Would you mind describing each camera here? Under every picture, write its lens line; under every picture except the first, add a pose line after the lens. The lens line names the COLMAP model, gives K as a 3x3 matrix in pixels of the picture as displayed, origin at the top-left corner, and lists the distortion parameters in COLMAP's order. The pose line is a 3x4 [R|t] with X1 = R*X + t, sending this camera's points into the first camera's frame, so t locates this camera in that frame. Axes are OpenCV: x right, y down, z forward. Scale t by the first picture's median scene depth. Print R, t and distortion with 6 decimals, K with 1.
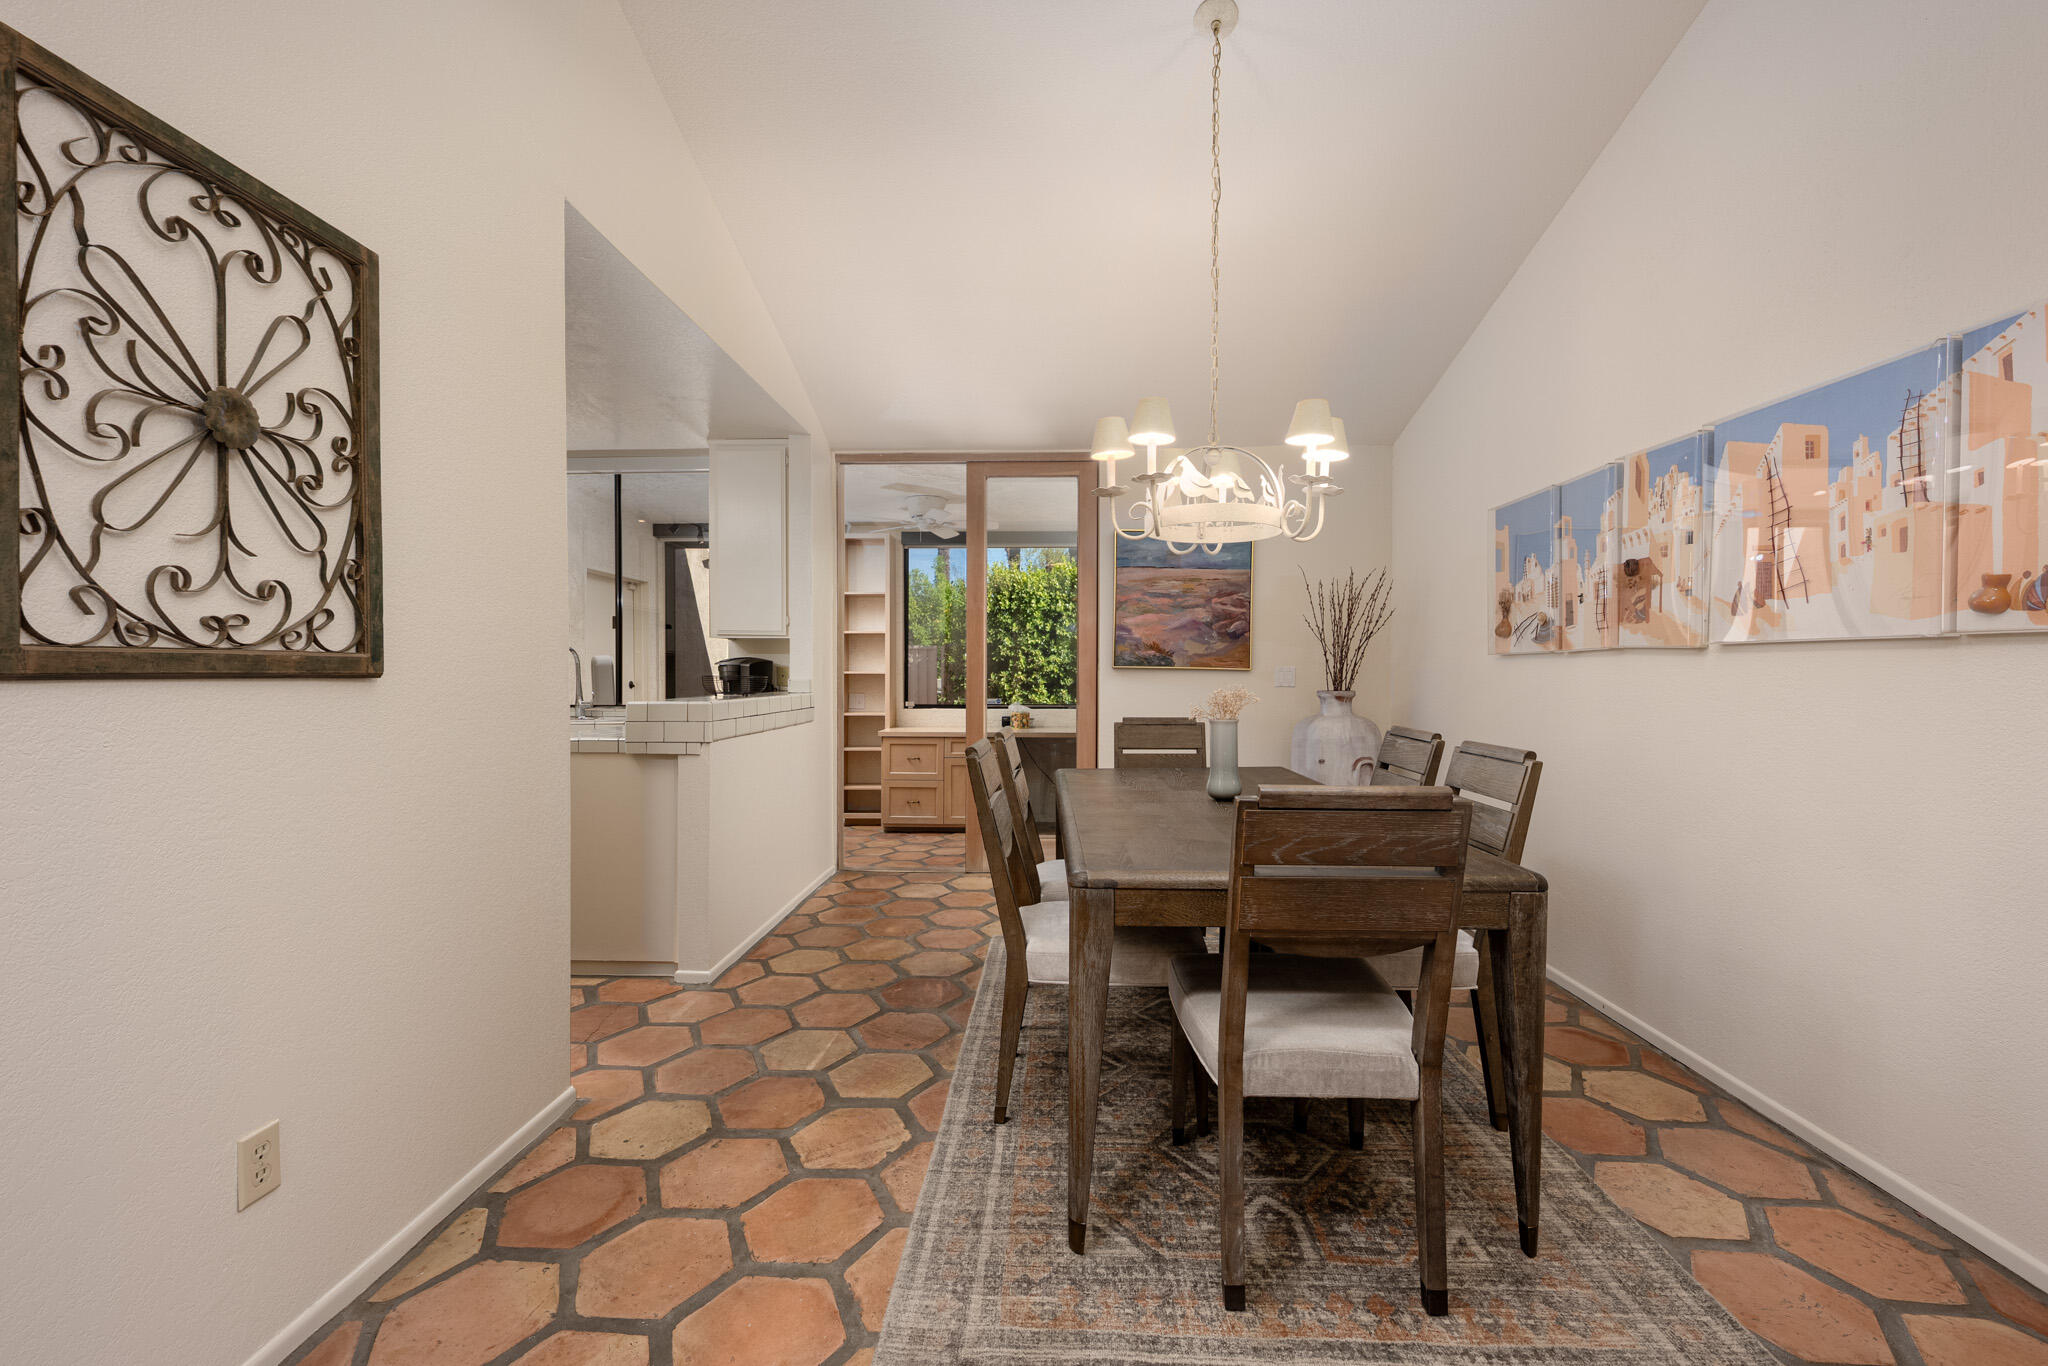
lens RADIAL K [[828.6, 0, 1031.9], [0, 828.6, 682.4], [0, 0, 1]] dist [0.002364, 0.000130]
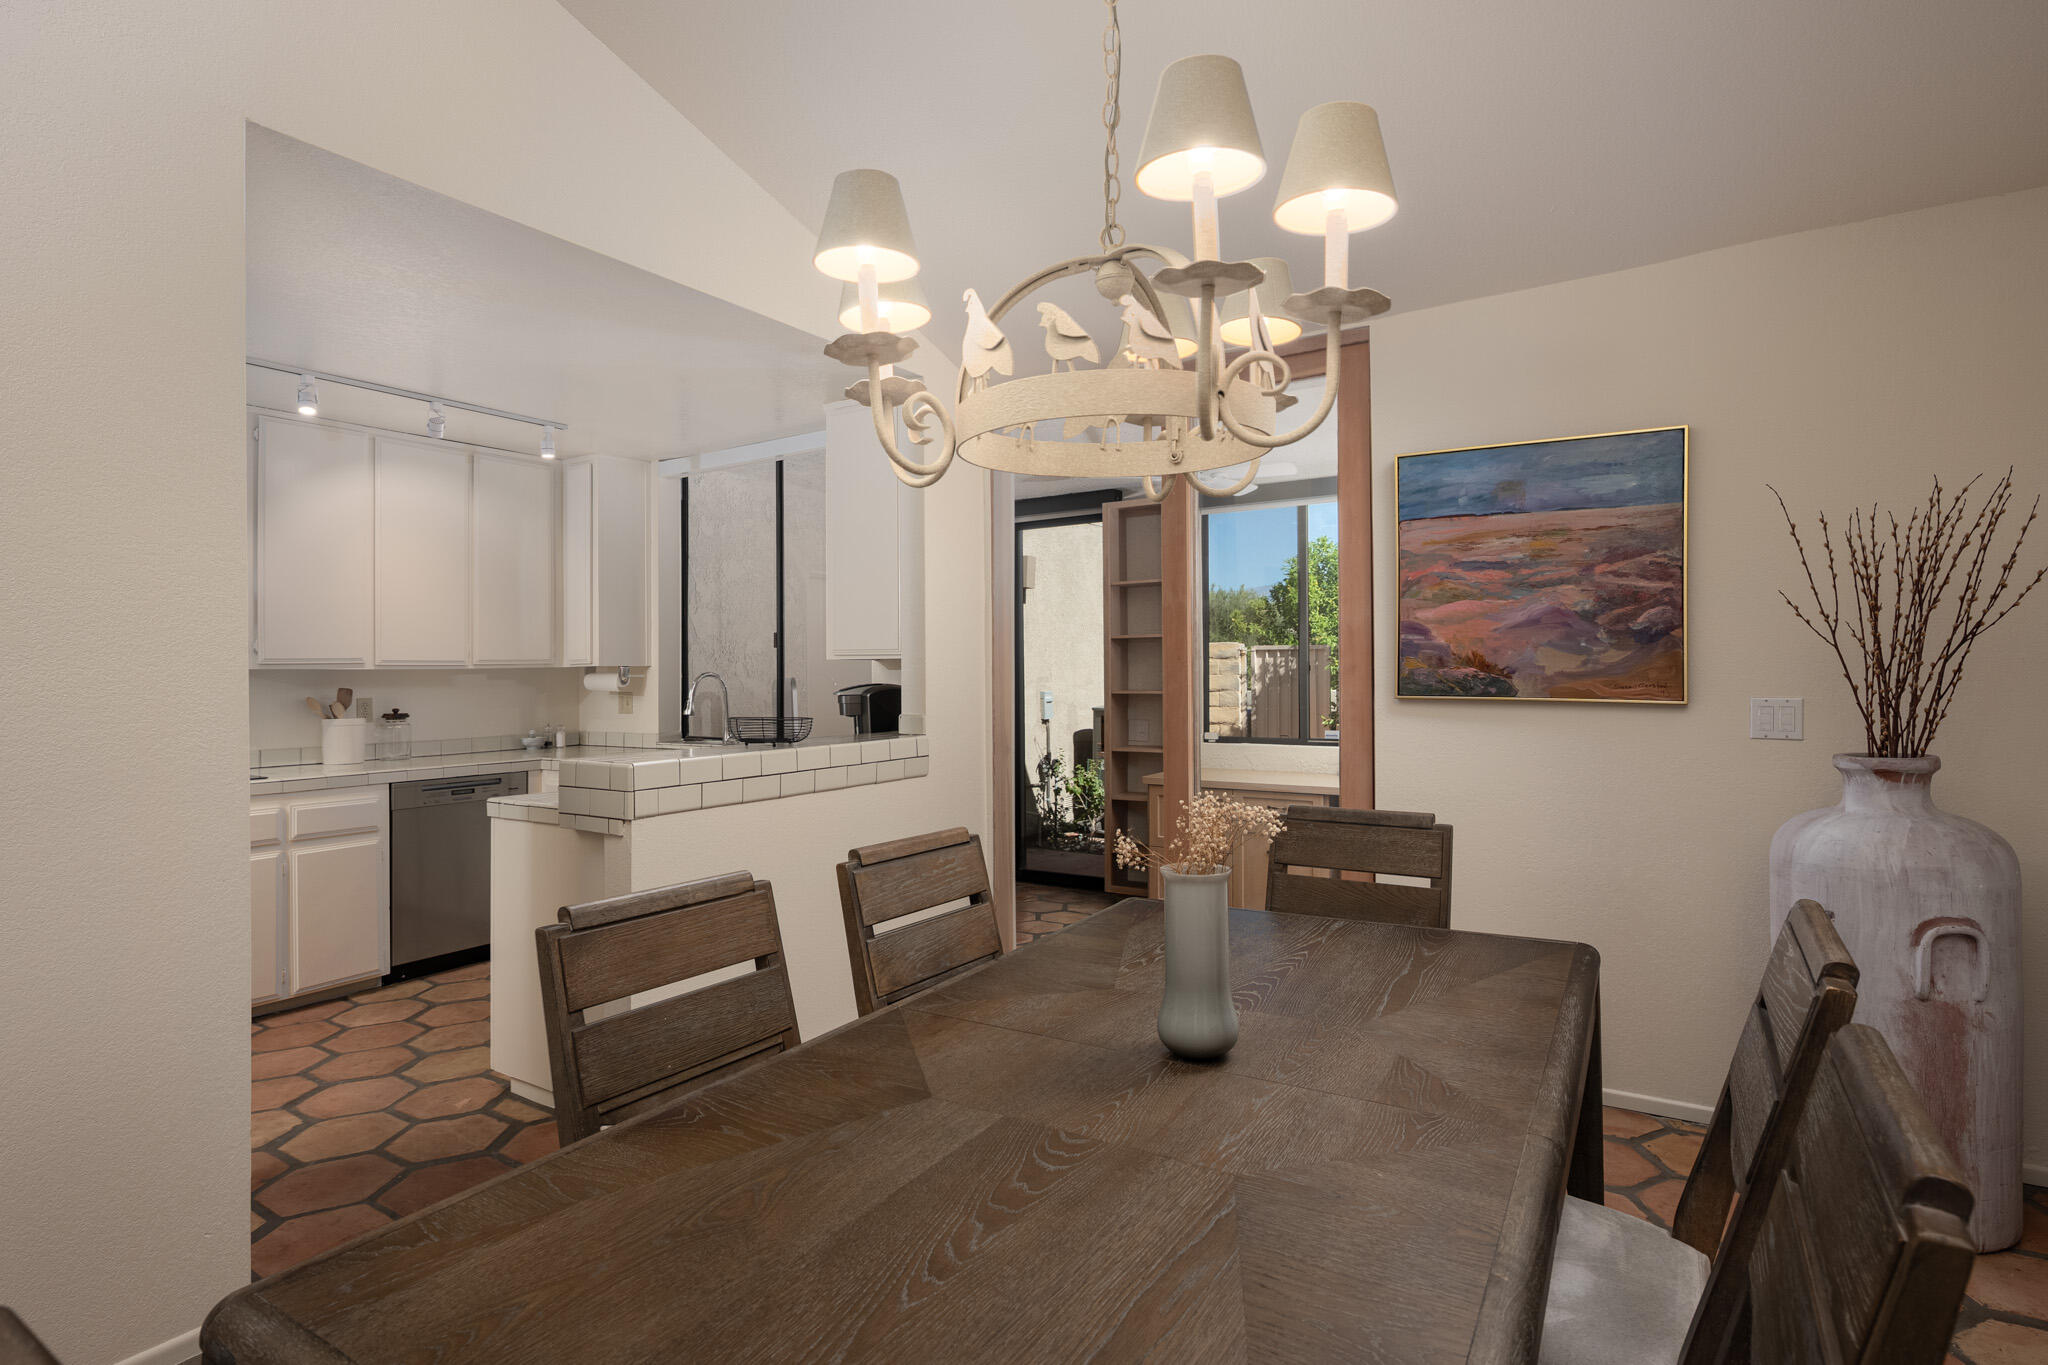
lens RADIAL K [[1017.5, 0, 1015.3], [0, 1017.5, 672.4], [0, 0, 1]] dist [0.000608, -0.000291]
pose [[0.851887, -0.010128, -0.523628, 0.240569], [0.006192, 0.999938, -0.009268, -0.030888], [0.523690, 0.004653, 0.851896, 0.270912]]
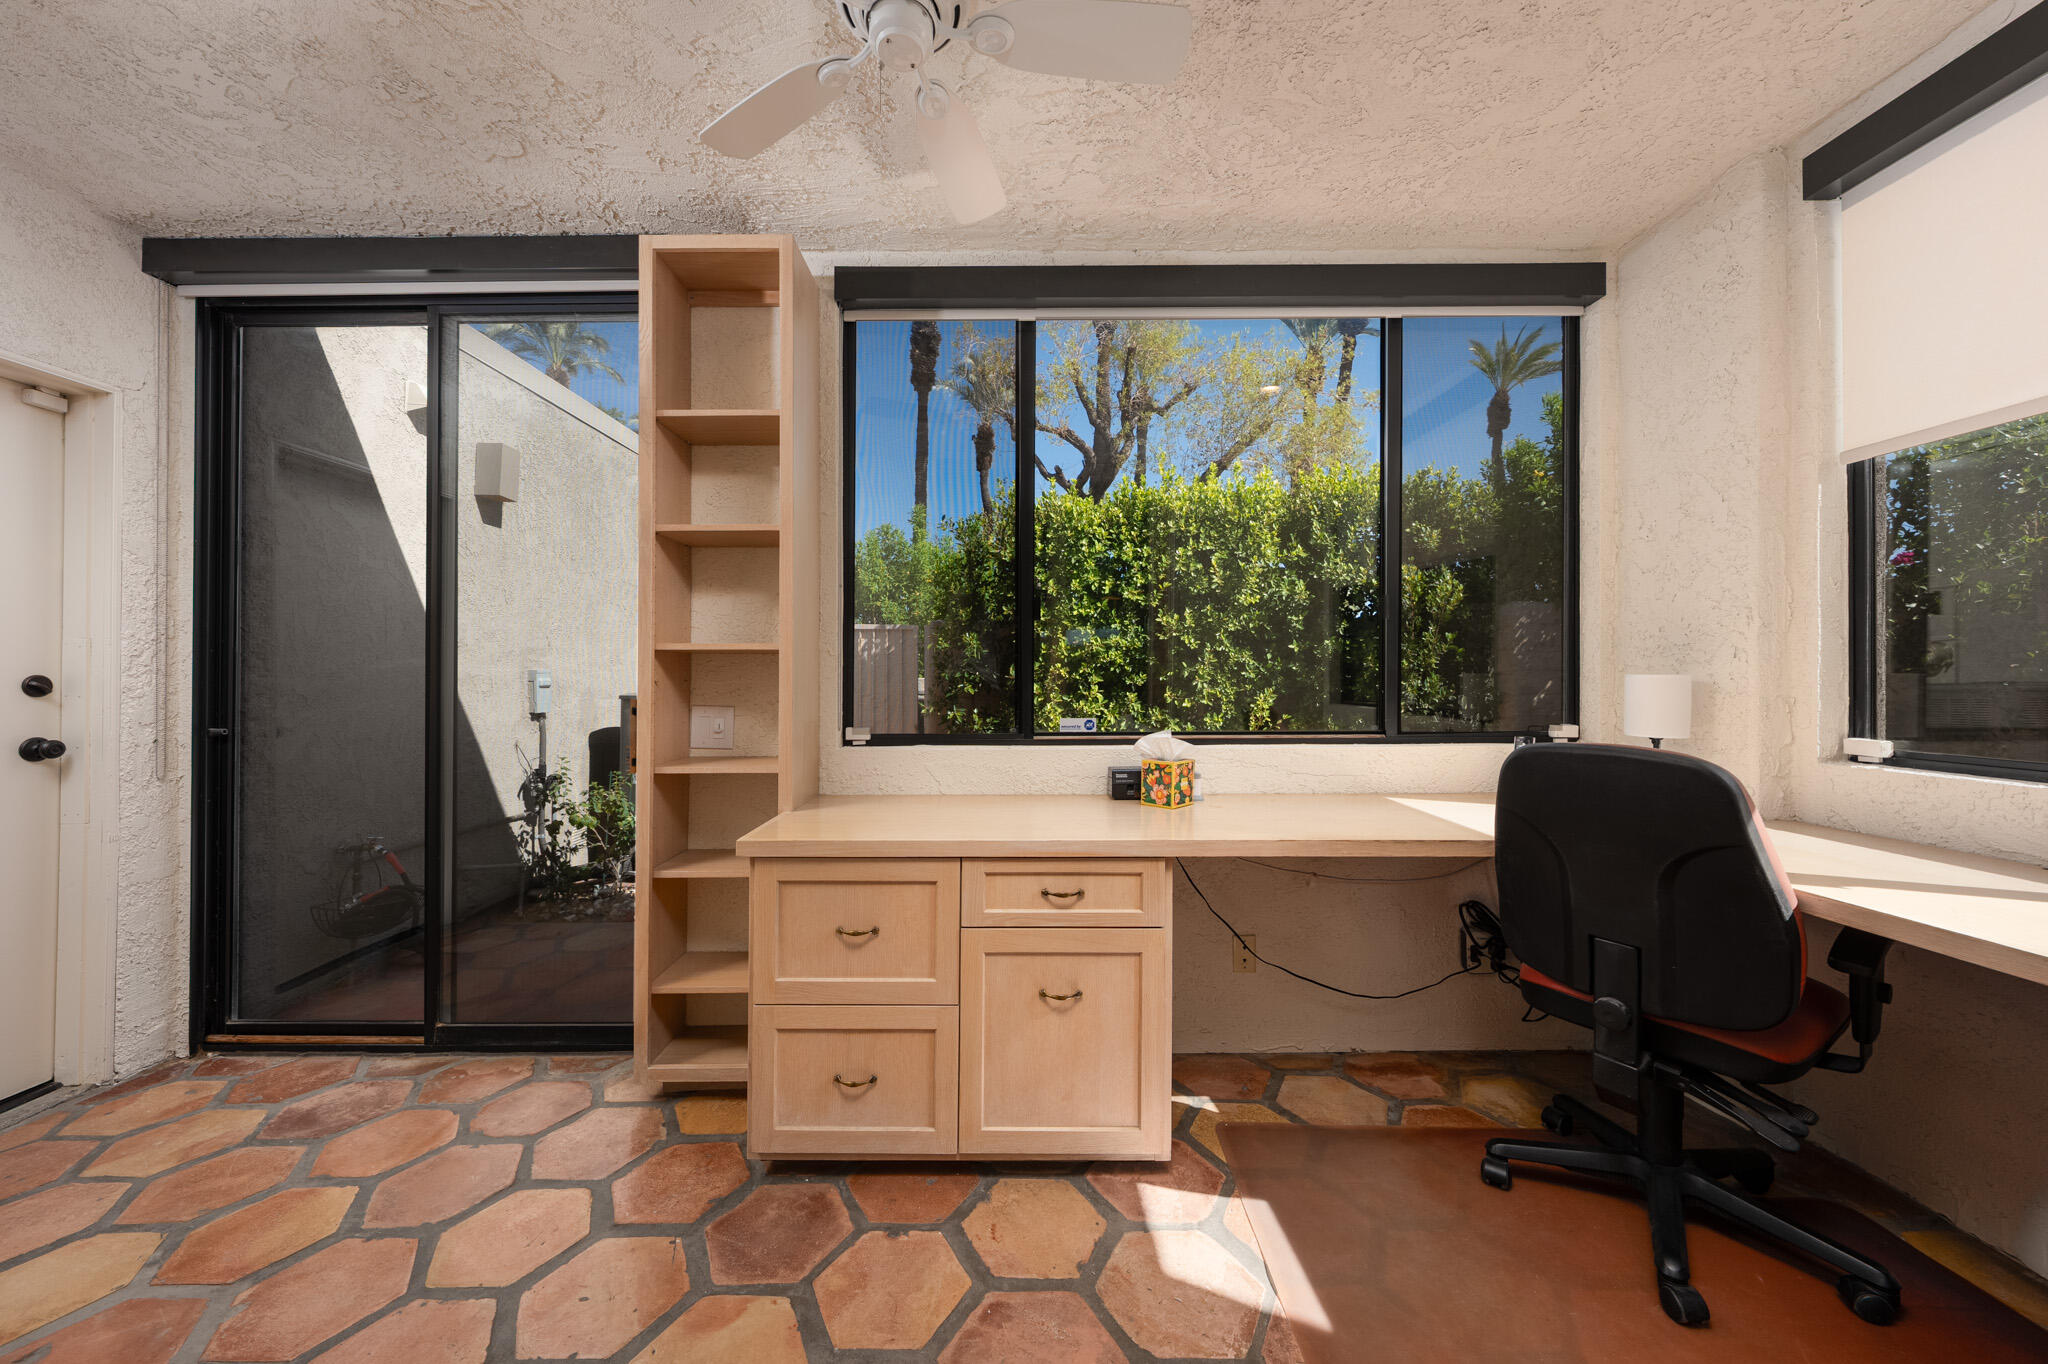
lens RADIAL K [[705.9, 0, 985.2], [0, 705.9, 675.1], [0, 0, 1]] dist [-0.000642, -0.000008]
pose [[0.999931, -0.006856, -0.009528, -0.128483], [0.006698, 0.999842, -0.016480, 0.007634], [0.009640, 0.016415, 0.999819, 1.011115]]
